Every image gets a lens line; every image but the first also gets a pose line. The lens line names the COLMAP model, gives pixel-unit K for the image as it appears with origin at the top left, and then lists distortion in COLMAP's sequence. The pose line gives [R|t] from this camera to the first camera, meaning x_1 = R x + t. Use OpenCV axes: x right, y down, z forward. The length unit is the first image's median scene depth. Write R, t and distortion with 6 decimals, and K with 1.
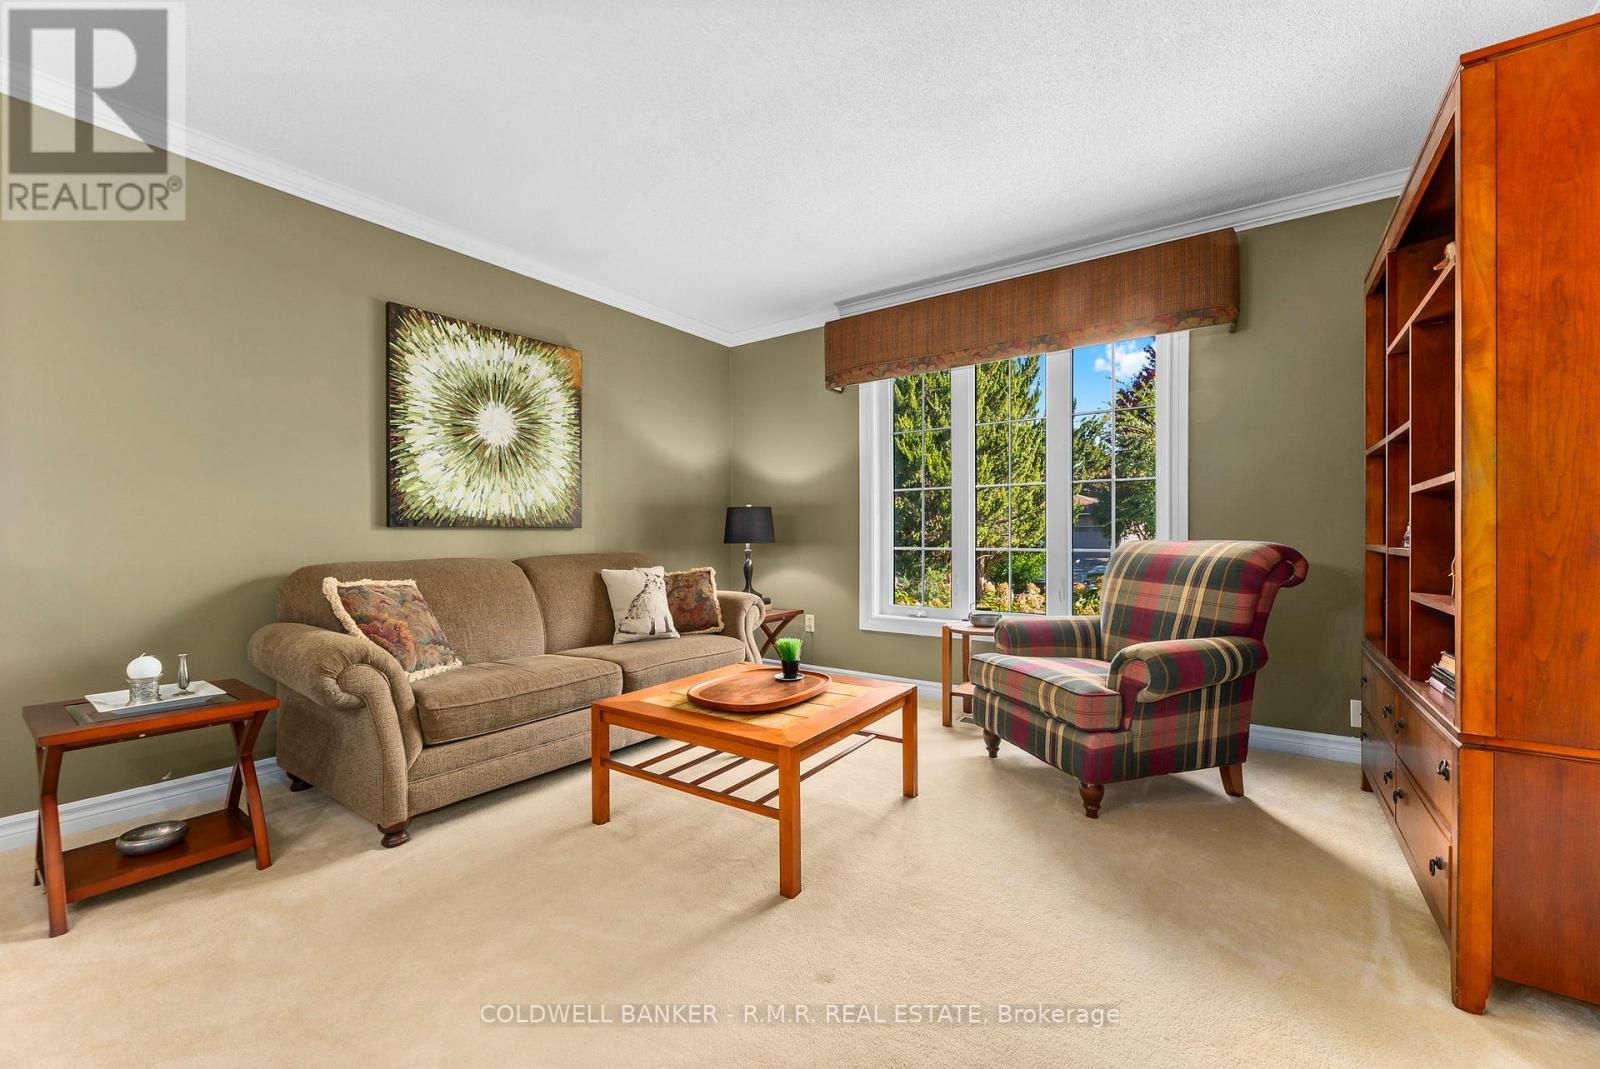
lens RADIAL K [[654.4, 0, 767.8], [0, 654.4, 531.5], [0, 0, 1]] dist [-0.007665, 0.000109]
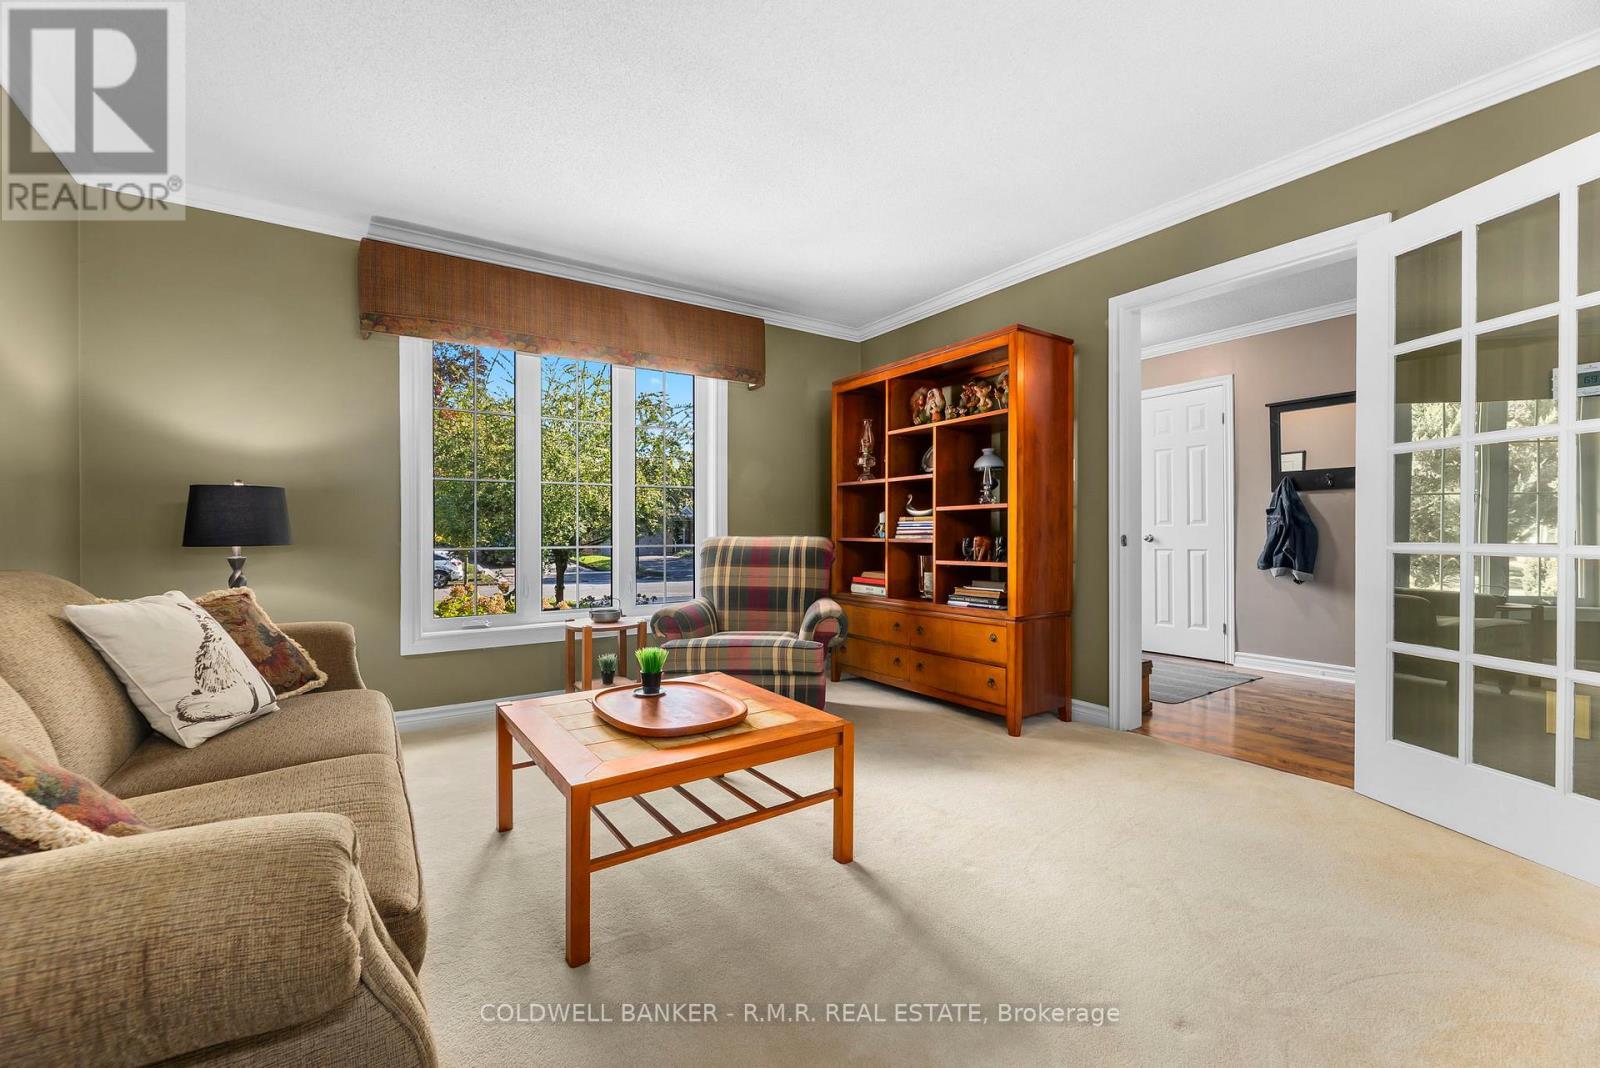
lens RADIAL K [[654.4, 0, 799.1], [0, 654.4, 538.6], [0, 0, 1]] dist [-0.007665, 0.000109]
pose [[0.325607, -0.005795, 0.945487, -0.592226], [-0.001318, 0.999977, 0.006583, 0.008603], [-0.945504, -0.003390, 0.325593, 0.422058]]
